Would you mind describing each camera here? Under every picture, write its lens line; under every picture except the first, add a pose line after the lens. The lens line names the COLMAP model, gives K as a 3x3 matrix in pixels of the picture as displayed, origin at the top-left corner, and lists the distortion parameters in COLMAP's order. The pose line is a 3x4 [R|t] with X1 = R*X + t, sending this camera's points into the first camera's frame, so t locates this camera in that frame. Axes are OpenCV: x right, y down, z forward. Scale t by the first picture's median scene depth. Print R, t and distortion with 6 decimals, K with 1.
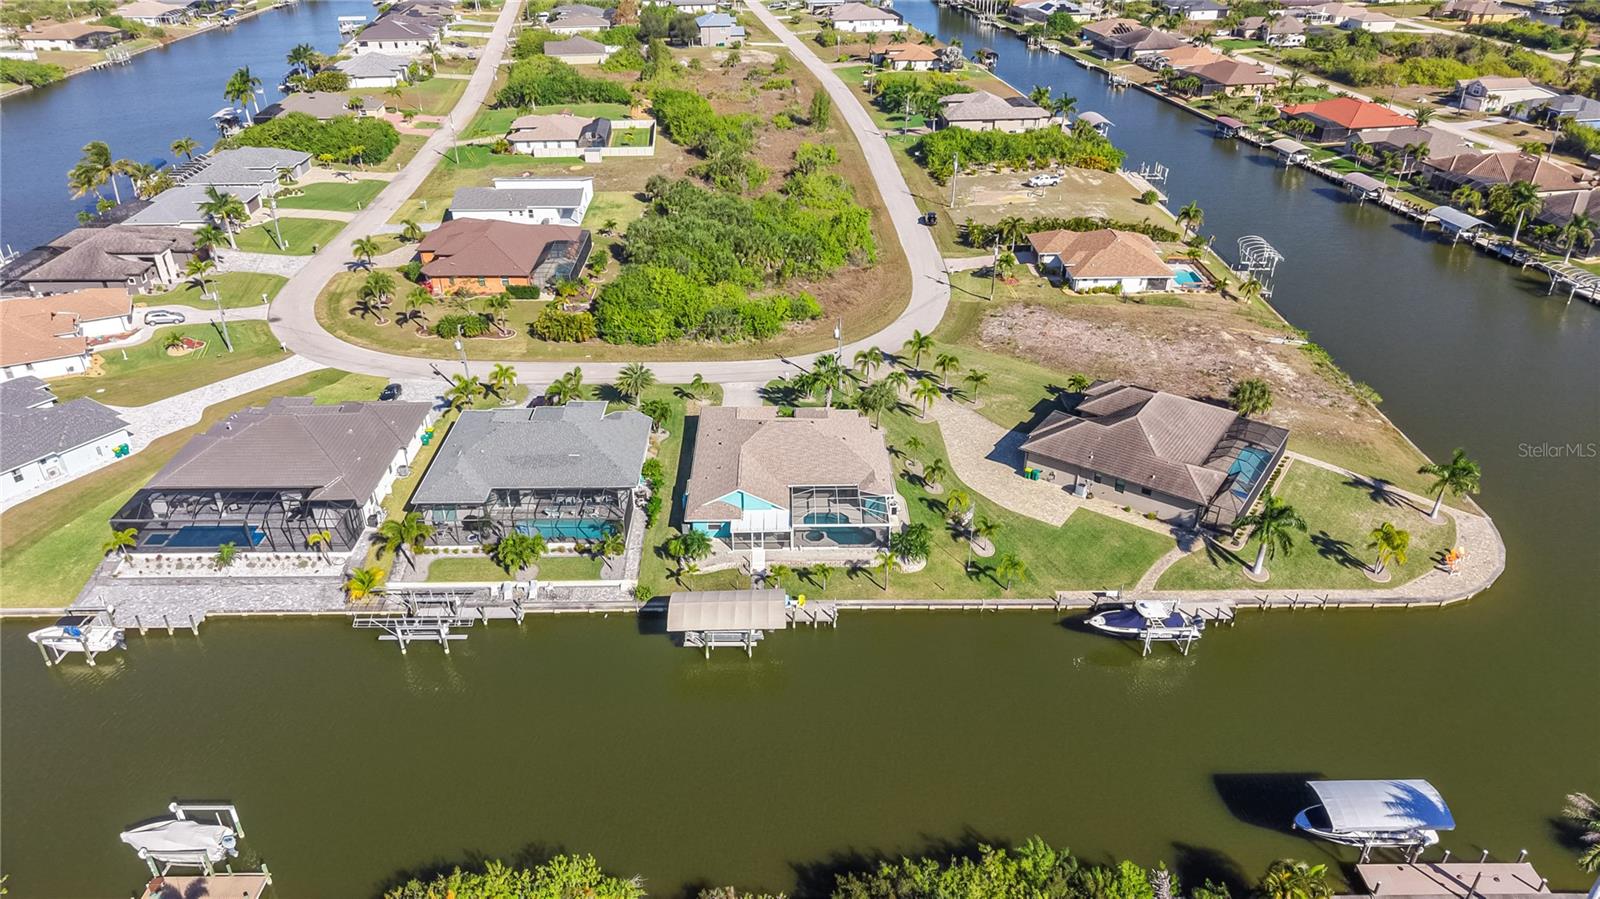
lens RADIAL K [[1070.4, 0, 798.1], [0, 1070.4, 450.9], [0, 0, 1]] dist [0.013830, -0.007982]
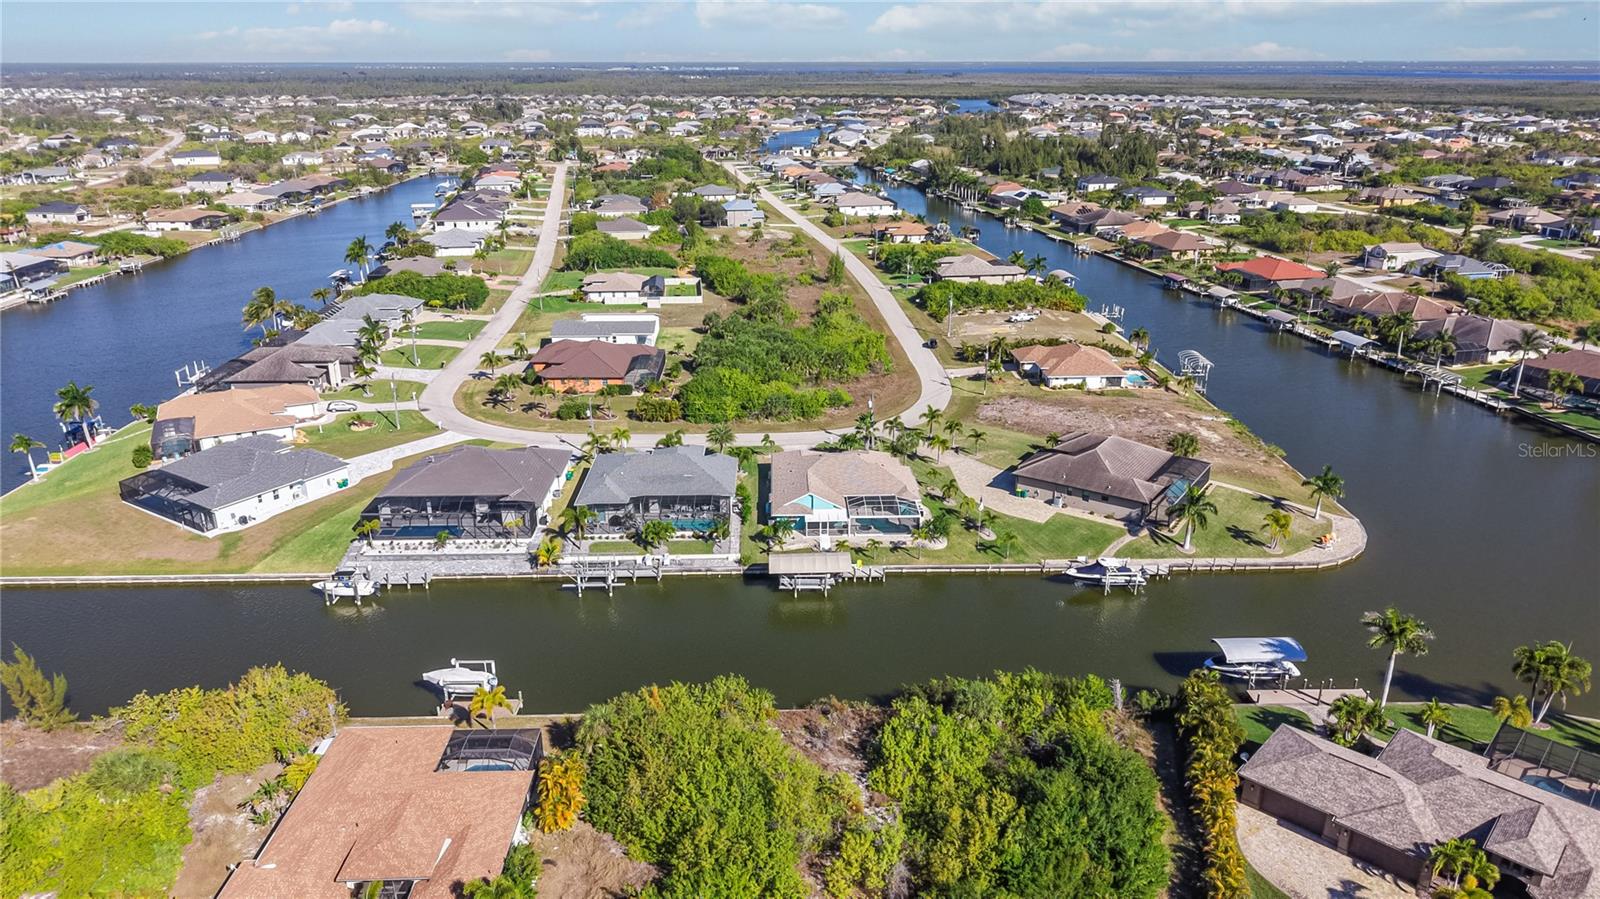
lens RADIAL K [[1065.6, 0, 797.7], [0, 1065.6, 453.4], [0, 0, 1]] dist [0.039715, -0.050641]
pose [[0.999944, -0.005336, 0.009127, -0.057865], [0.006788, 0.985885, -0.167289, 0.148160], [-0.008106, 0.167341, 0.985866, -0.255341]]
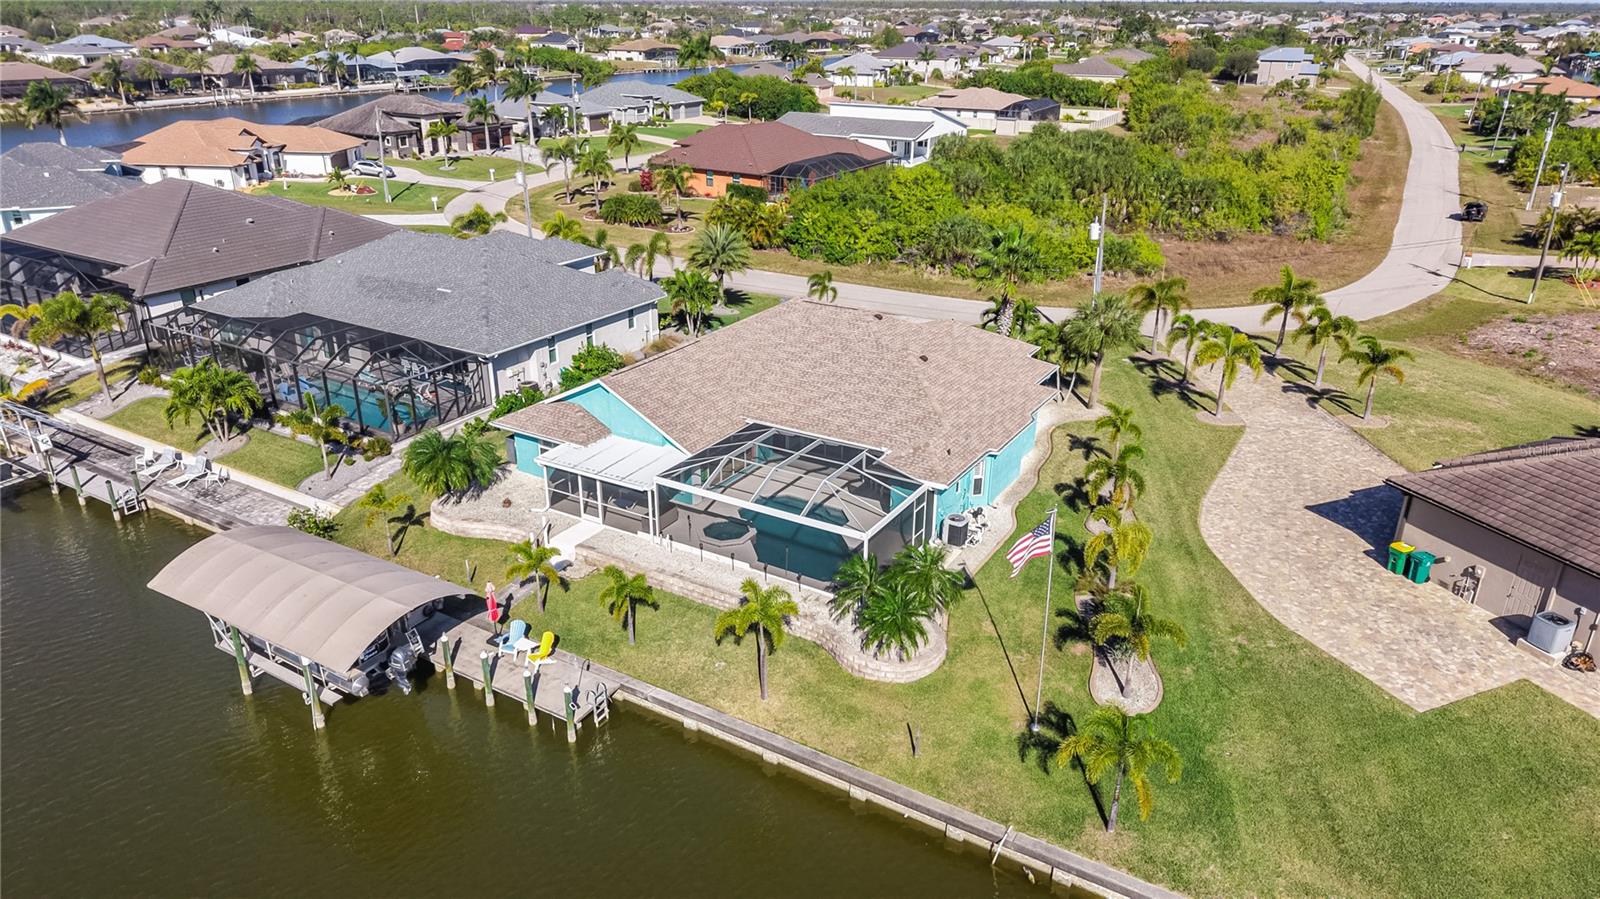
lens RADIAL K [[1065.6, 0, 797.7], [0, 1065.6, 453.4], [0, 0, 1]] dist [0.039715, -0.050641]
pose [[0.846076, 0.212193, -0.489008, 0.161325], [-0.270046, 0.961549, -0.049991, 0.044807], [0.459597, 0.174351, 0.870845, 0.450351]]
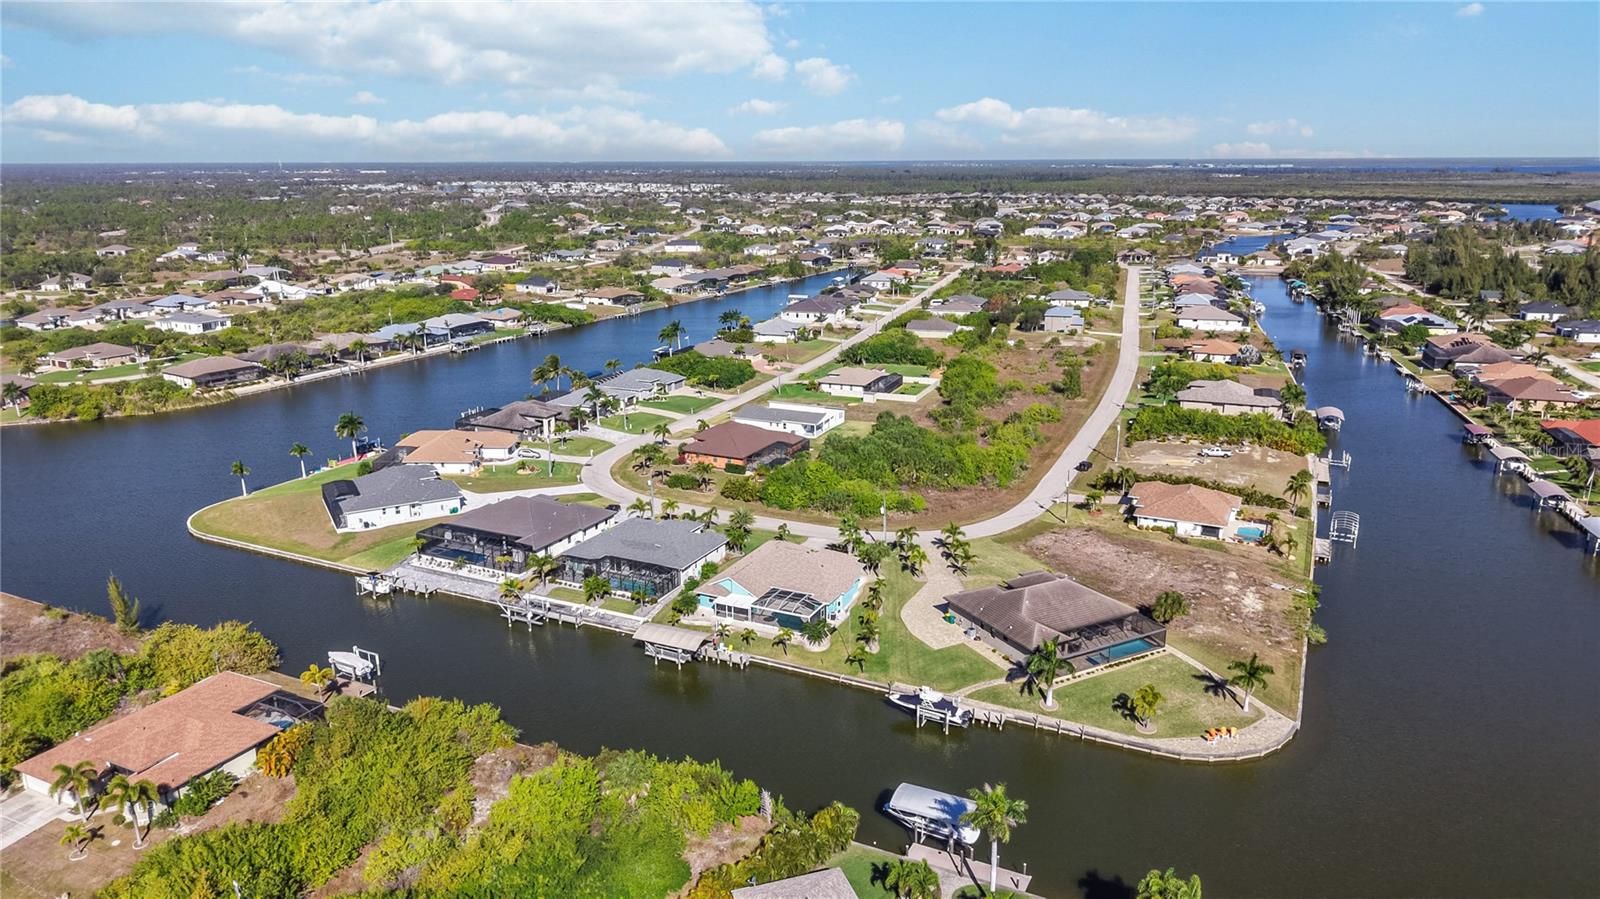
lens RADIAL K [[1059.9, 0, 800.0], [0, 1059.9, 449.5], [0, 0, 1]] dist [0.088878, -0.123114]
pose [[0.891191, 0.116499, -0.438413, 0.464981], [-0.222971, 0.954150, -0.199704, 0.097155], [0.395047, 0.275728, 0.876306, -0.234100]]
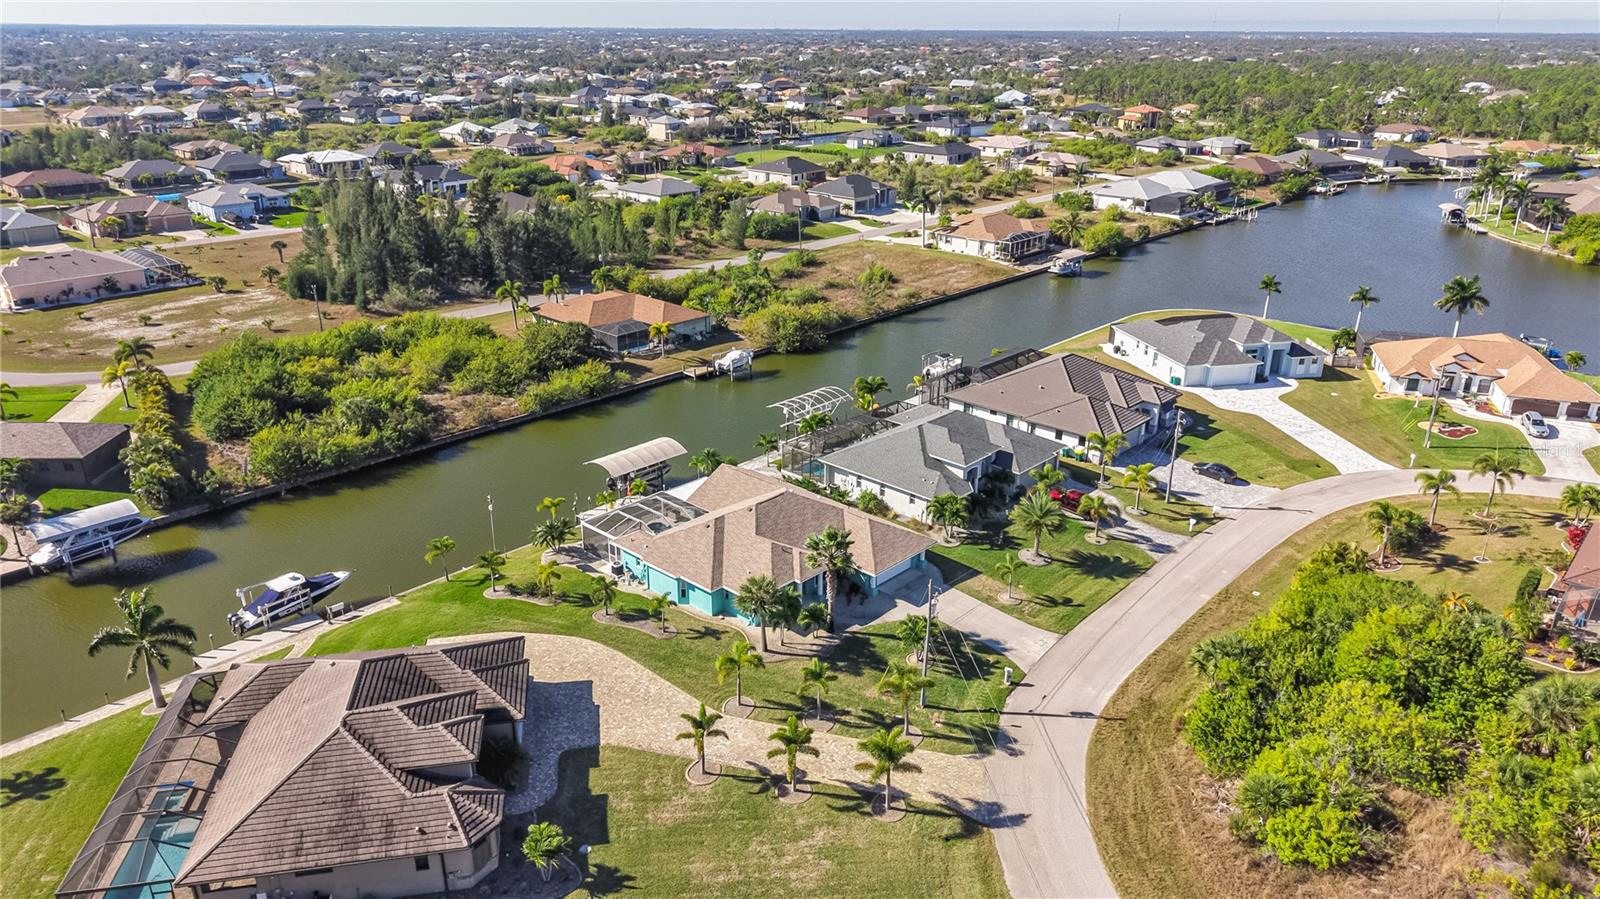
lens RADIAL K [[1065.6, 0, 797.7], [0, 1065.6, 453.4], [0, 0, 1]] dist [0.039715, -0.050641]
pose [[-0.690892, 0.265222, -0.672551, 0.389029], [-0.368344, 0.671343, 0.643134, -0.441125], [0.622086, 0.692066, -0.366132, 0.962708]]
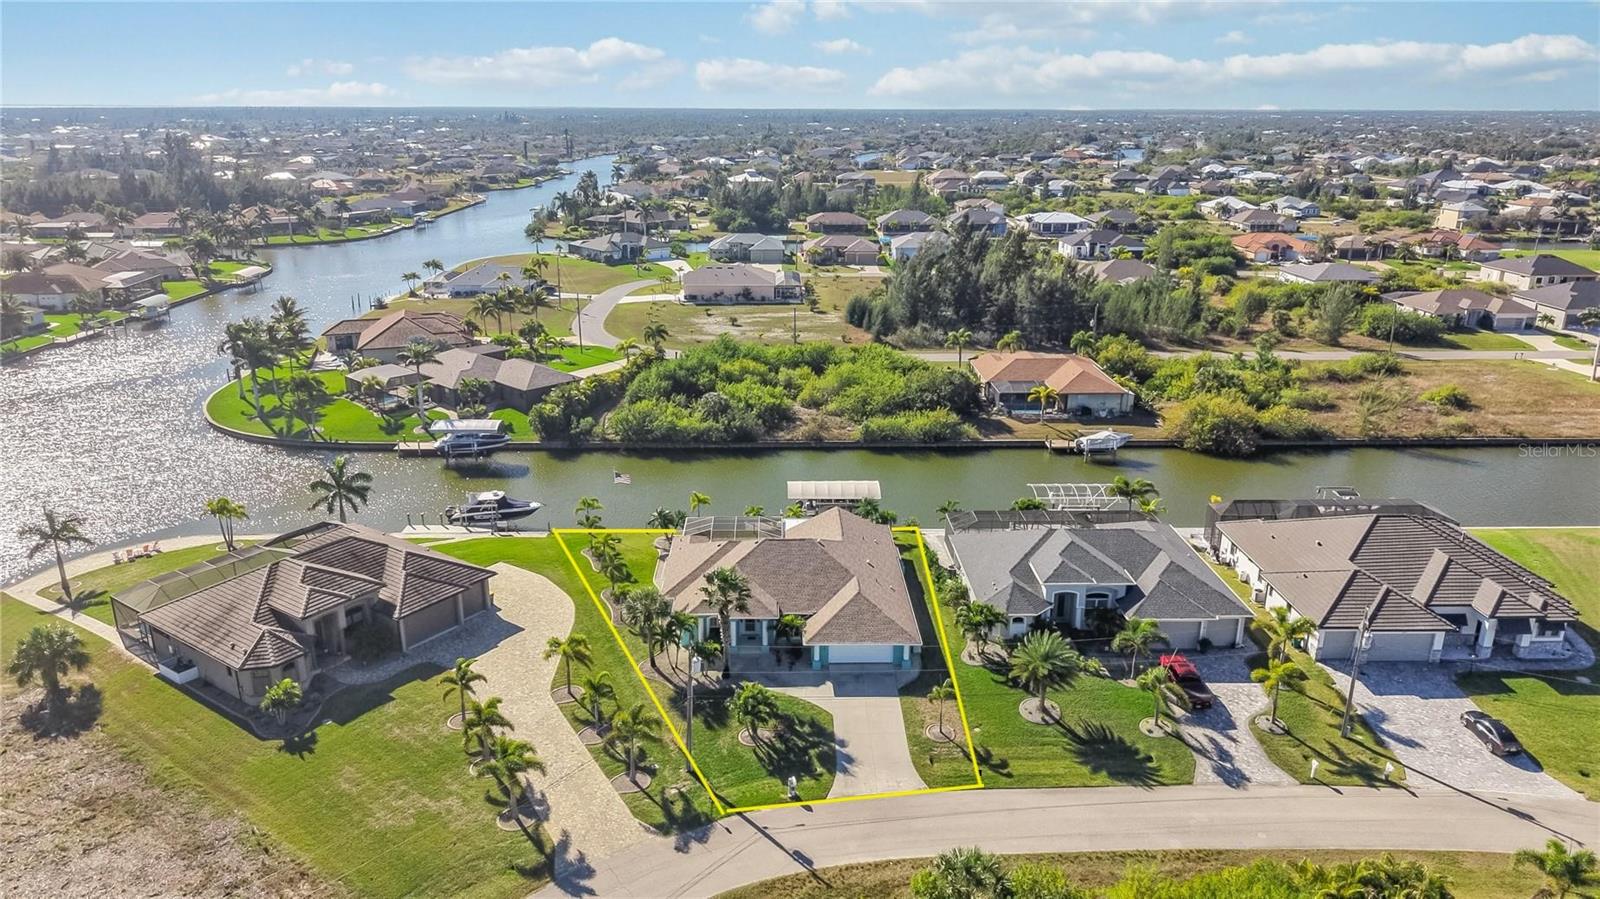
lens RADIAL K [[1065.6, 0, 797.7], [0, 1065.6, 453.4], [0, 0, 1]] dist [0.039715, -0.050641]
pose [[-0.999970, 0.002058, -0.007467, -0.009411], [-0.004193, 0.666787, 0.745237, -0.500216], [0.006513, 0.745246, -0.666758, 1.108488]]
